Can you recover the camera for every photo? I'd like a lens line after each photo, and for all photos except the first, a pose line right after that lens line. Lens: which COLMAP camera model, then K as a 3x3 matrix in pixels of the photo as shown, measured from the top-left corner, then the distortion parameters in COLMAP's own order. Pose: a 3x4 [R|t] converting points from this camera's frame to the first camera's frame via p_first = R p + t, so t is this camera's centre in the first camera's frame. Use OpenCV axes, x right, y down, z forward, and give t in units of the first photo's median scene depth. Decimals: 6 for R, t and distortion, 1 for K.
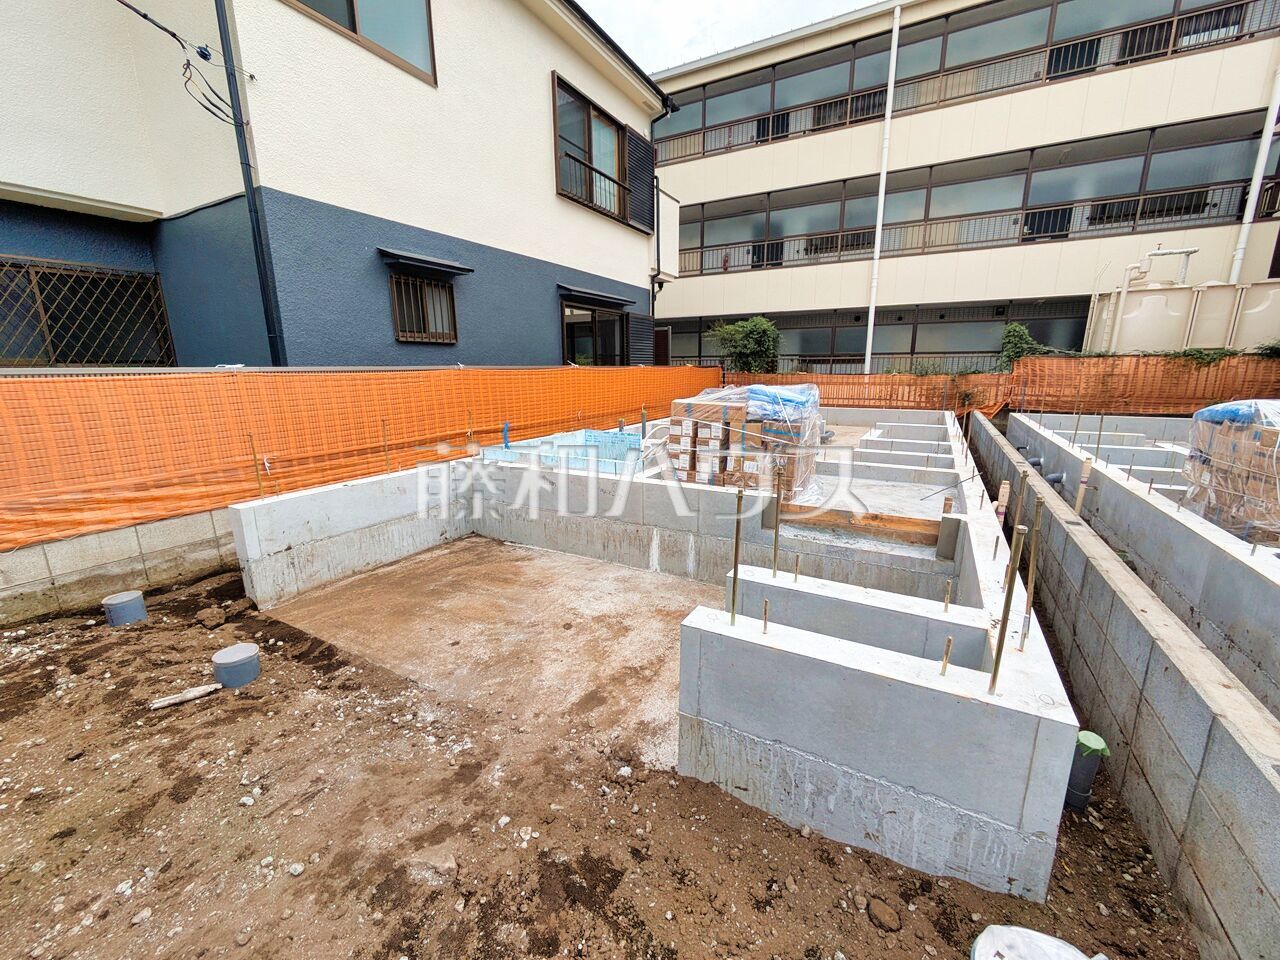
lens RADIAL K [[509.0, 0, 644.7], [0, 509.0, 476.2], [0, 0, 1]] dist [-0.001764, 0.002258]
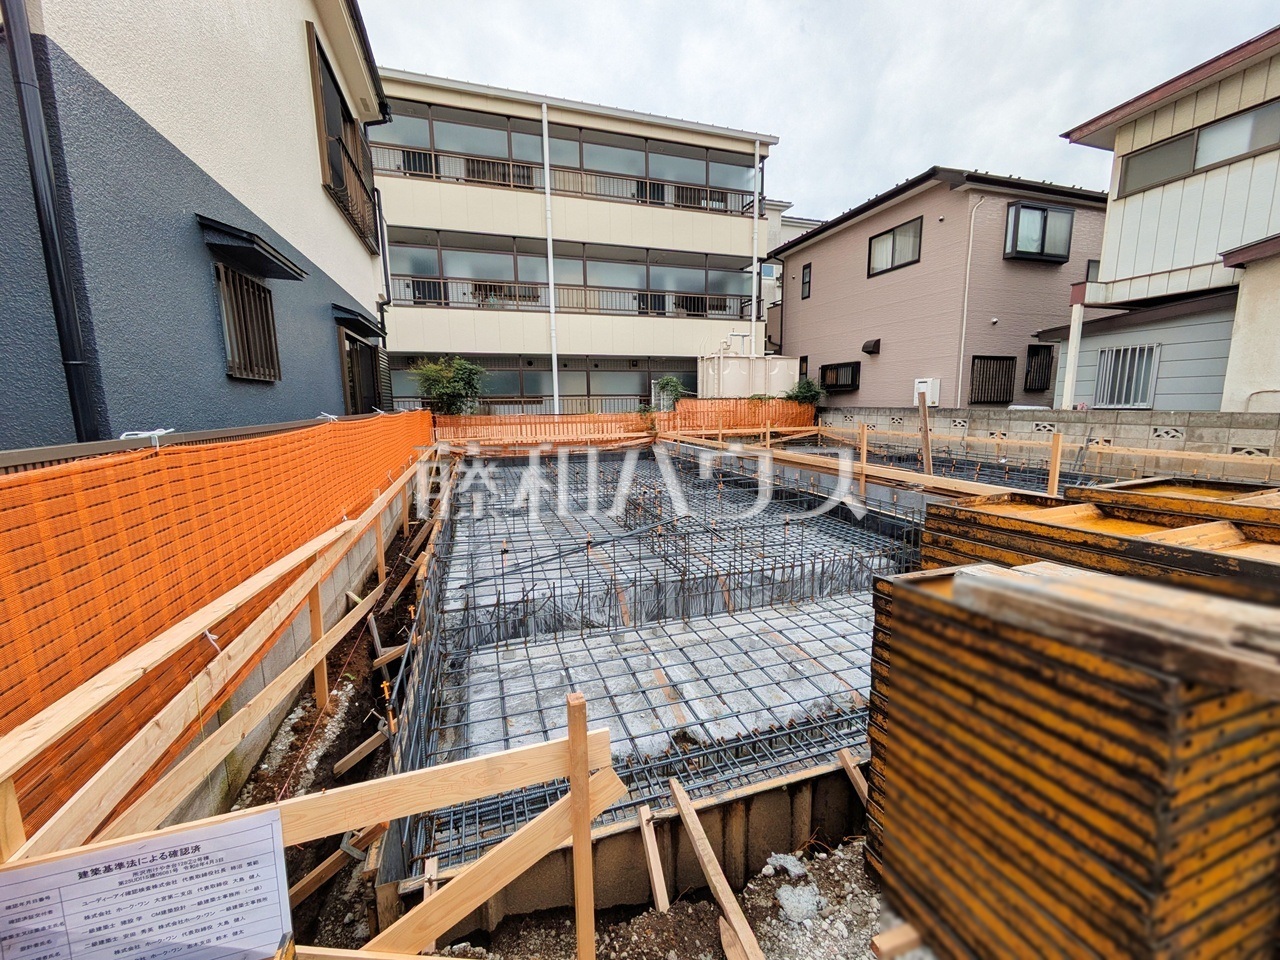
lens RADIAL K [[509.0, 0, 645.2], [0, 509.0, 476.4], [0, 0, 1]] dist [-0.001764, 0.002258]
pose [[0.678058, -0.111153, 0.726555, -0.550433], [0.164019, 0.986455, -0.002157, -0.070535], [-0.716474, 0.120631, 0.687105, 0.256642]]
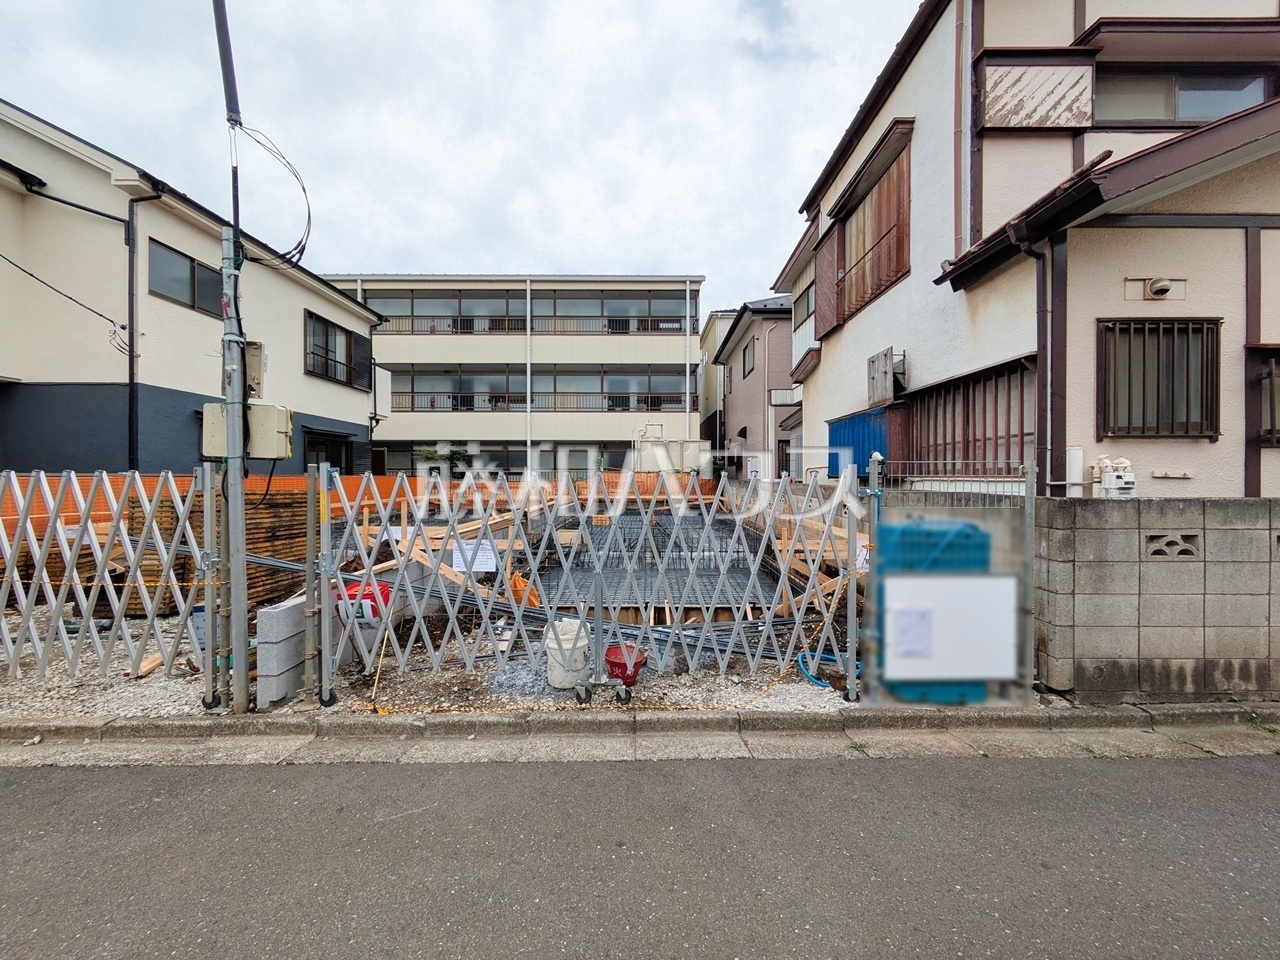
lens RADIAL K [[509.0, 0, 646.2], [0, 509.0, 477.1], [0, 0, 1]] dist [-0.001764, 0.002258]
pose [[0.875855, 0.006174, 0.482534, 0.005360], [0.096835, 0.977331, -0.188272, 0.241192], [-0.472758, 0.211625, 0.855403, -1.079412]]
